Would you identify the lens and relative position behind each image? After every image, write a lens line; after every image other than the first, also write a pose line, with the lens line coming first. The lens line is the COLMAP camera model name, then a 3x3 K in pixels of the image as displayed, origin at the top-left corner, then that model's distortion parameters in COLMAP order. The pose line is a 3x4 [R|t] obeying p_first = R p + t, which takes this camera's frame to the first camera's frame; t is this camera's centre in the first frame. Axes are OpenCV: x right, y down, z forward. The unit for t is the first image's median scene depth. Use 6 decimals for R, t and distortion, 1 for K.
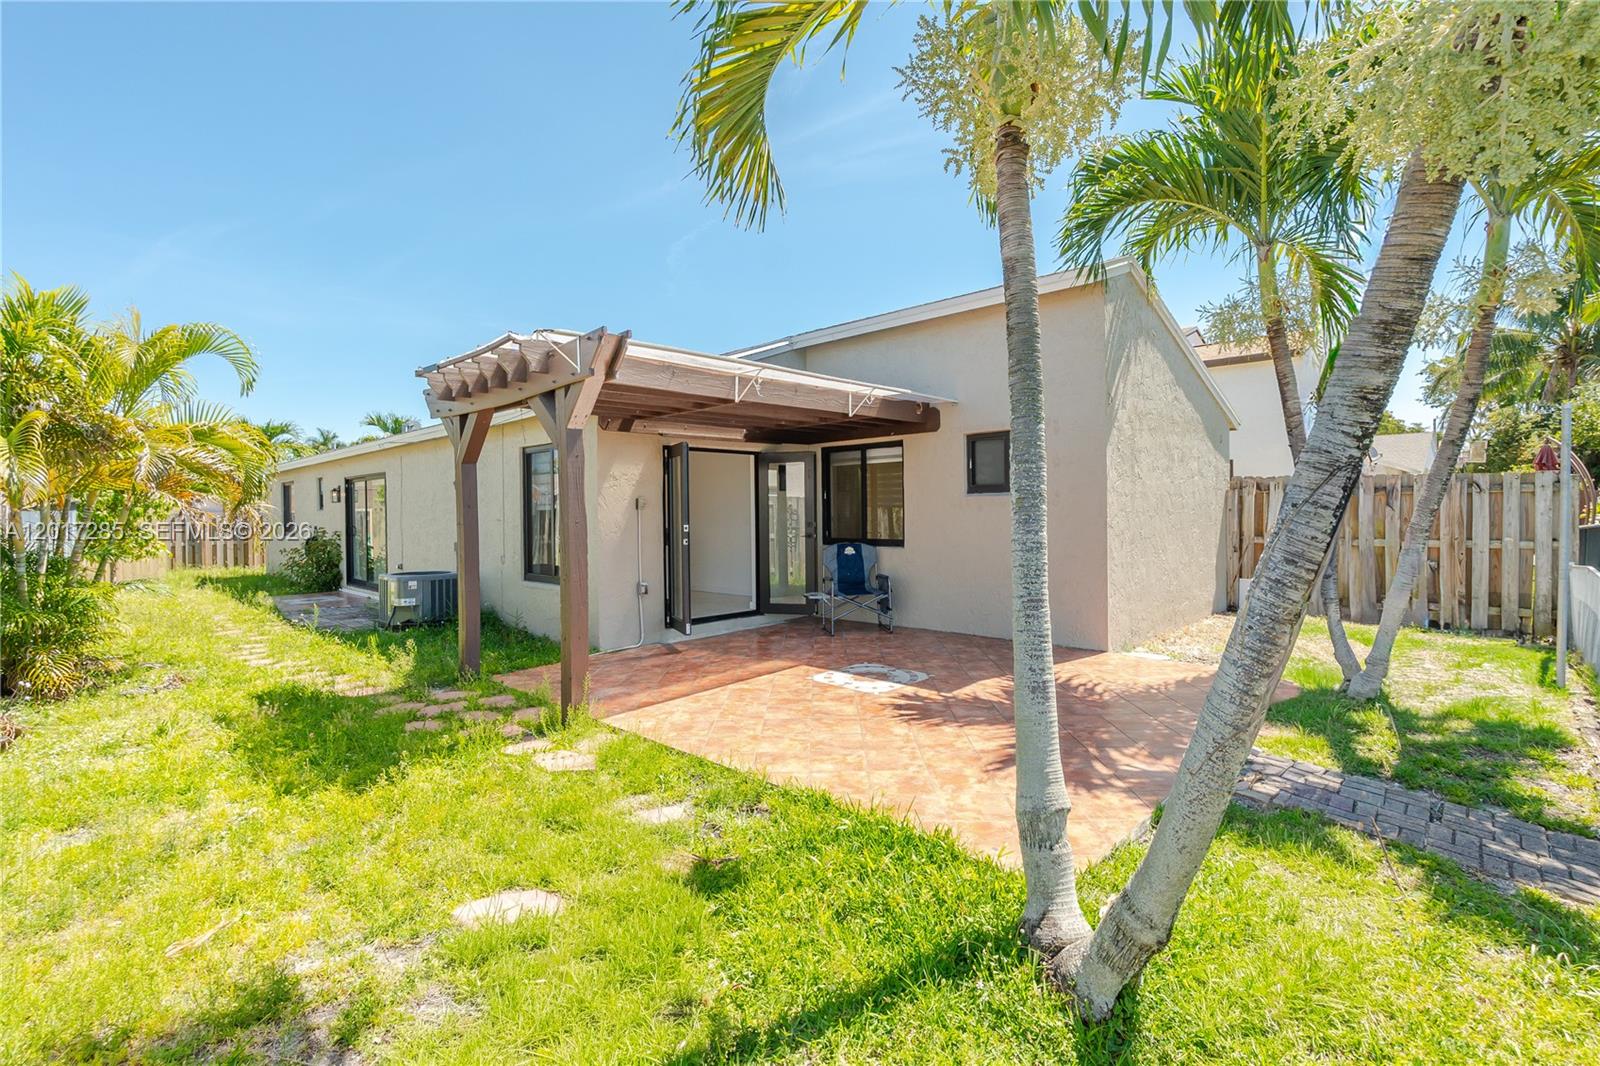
lens RADIAL K [[733.4, 0, 795.8], [0, 733.4, 528.7], [0, 0, 1]] dist [-0.010617, 0.002122]
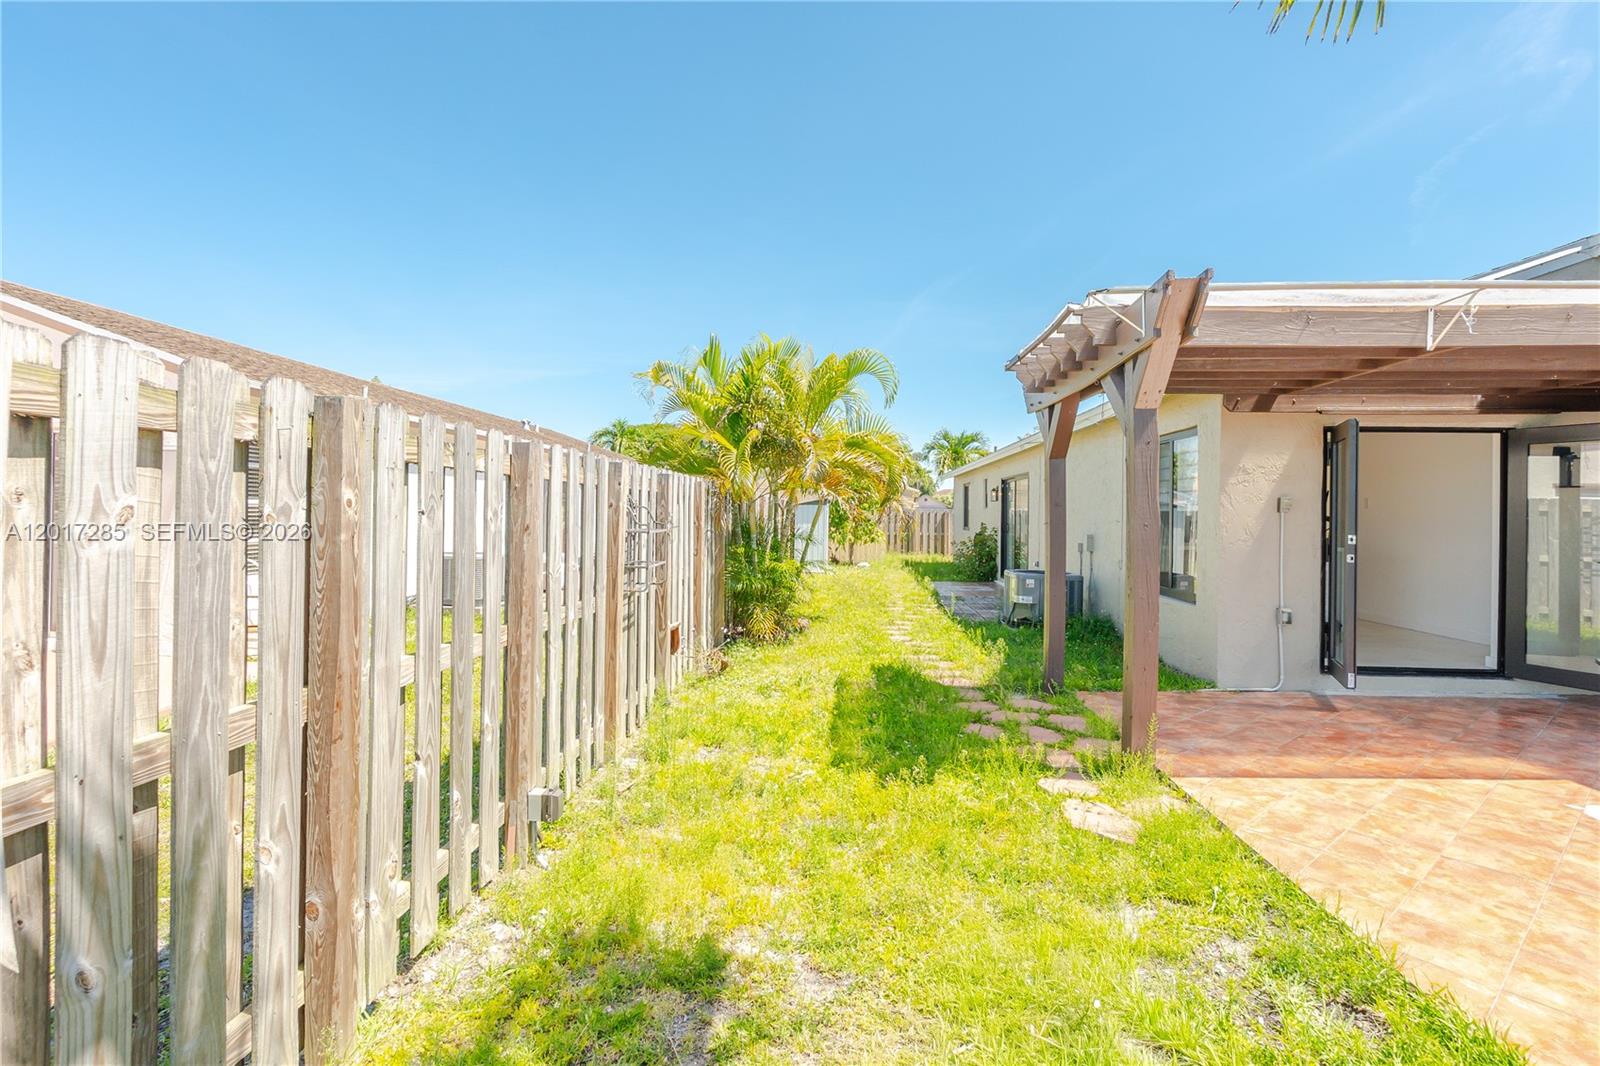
lens RADIAL K [[733.4, 0, 805.7], [0, 733.4, 515.7], [0, 0, 1]] dist [-0.010617, 0.002122]
pose [[0.644058, 0.023219, -0.764624, 0.063894], [-0.038465, 0.999258, -0.002055, -0.002278], [0.764009, 0.030734, 0.644473, 0.167182]]
